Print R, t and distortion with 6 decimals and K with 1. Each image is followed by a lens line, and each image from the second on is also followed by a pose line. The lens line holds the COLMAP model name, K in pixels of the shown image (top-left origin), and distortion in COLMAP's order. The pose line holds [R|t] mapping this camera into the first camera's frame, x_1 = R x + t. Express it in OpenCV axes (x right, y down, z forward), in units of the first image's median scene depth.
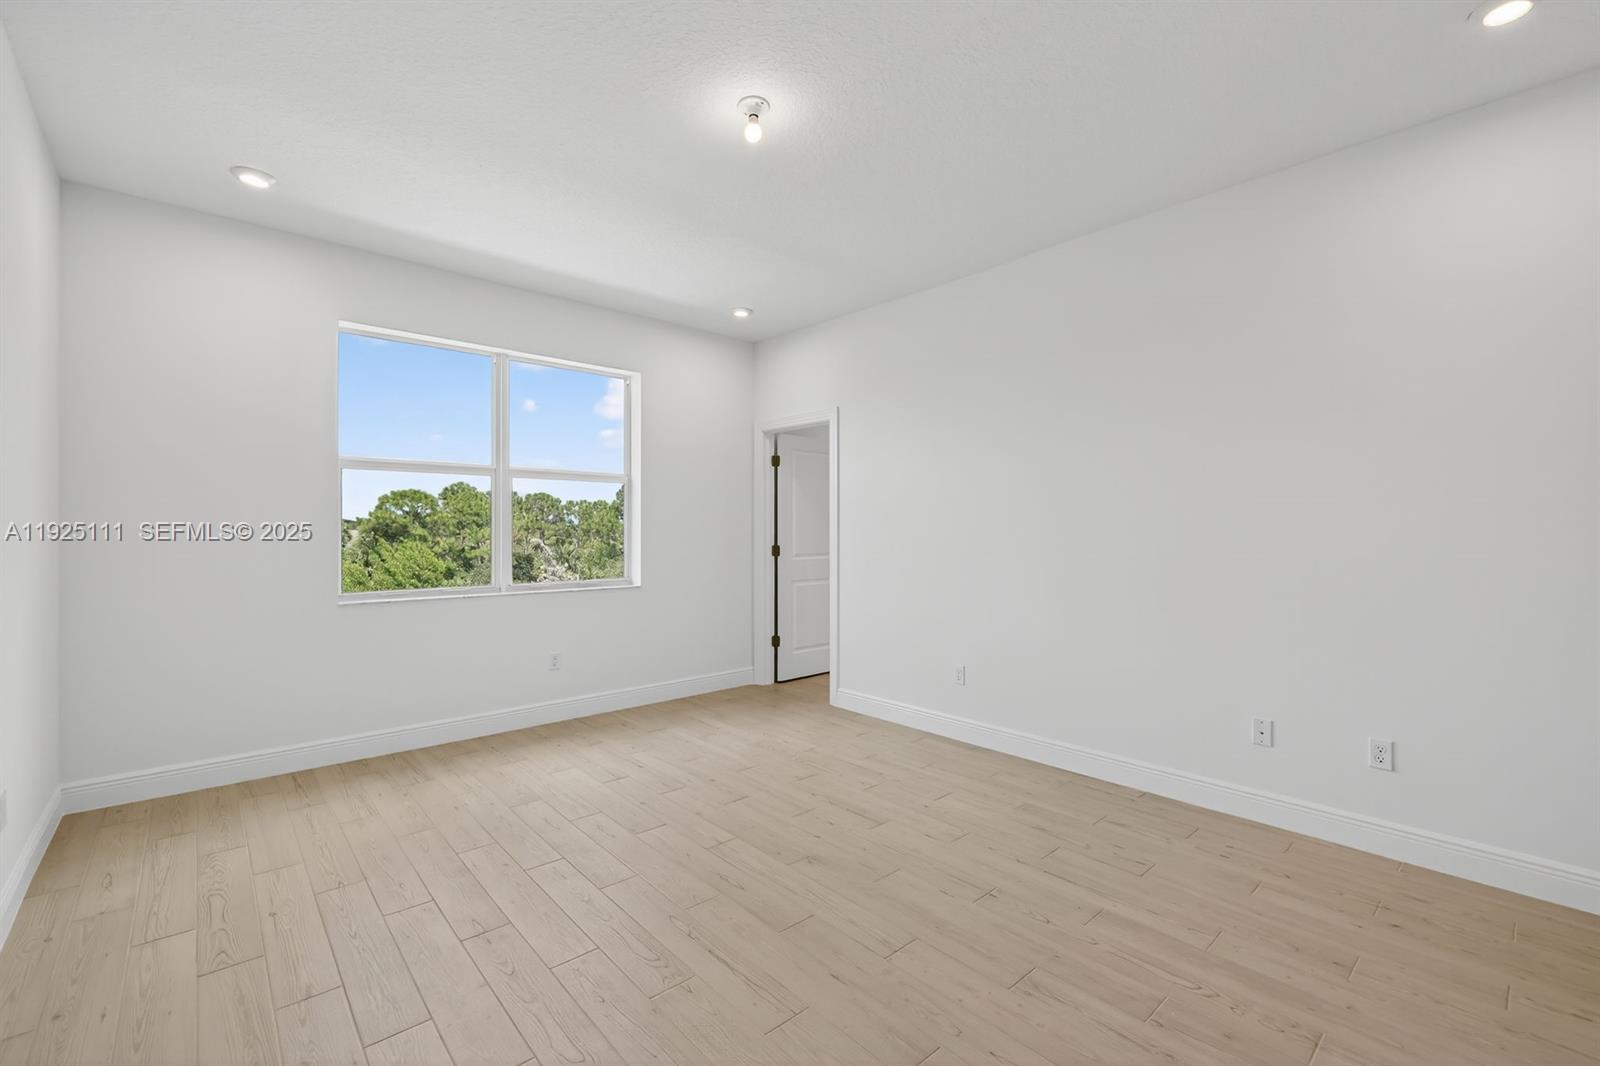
lens RADIAL K [[671.9, 0, 800.0], [0, 671.9, 533.0], [0, 0, 1]] dist [-0.002586, -0.000222]
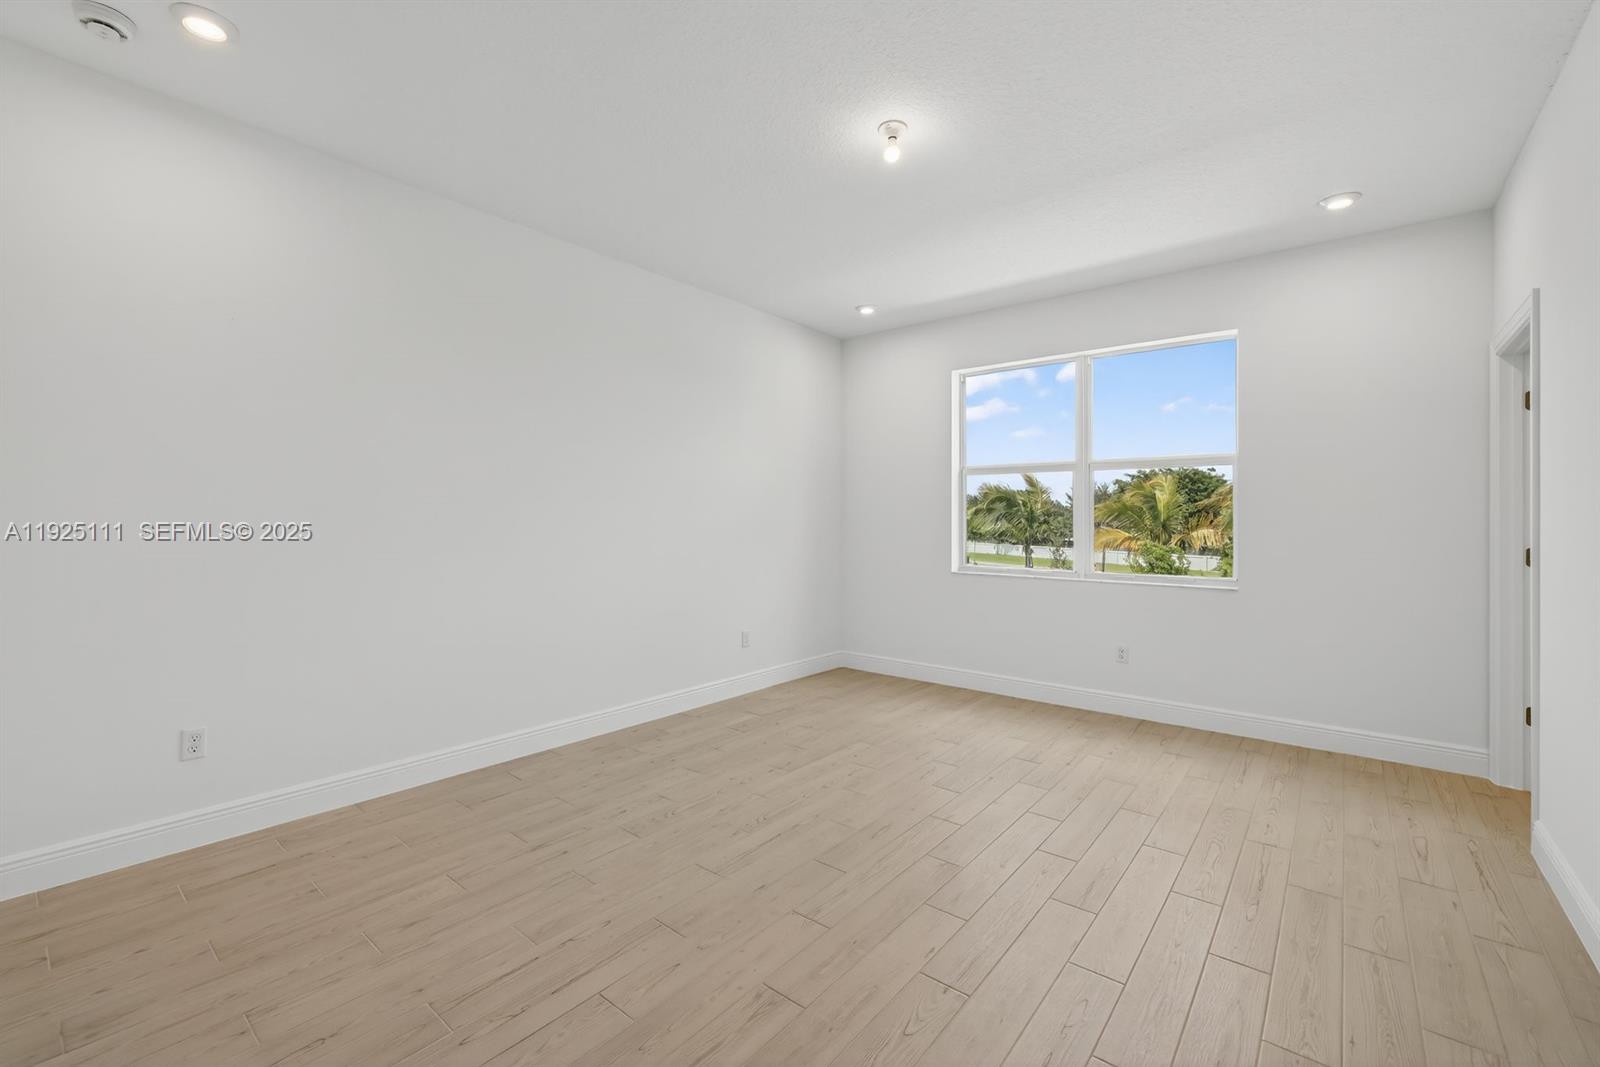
lens RADIAL K [[678.5, 0, 790.2], [0, 678.5, 512.8], [0, 0, 1]] dist [-0.001569, 0.000115]
pose [[0.150996, -0.007758, -0.988504, 0.603645], [-0.007615, 0.999930, -0.009011, -0.002631], [0.988505, 0.008888, 0.150926, 0.406080]]
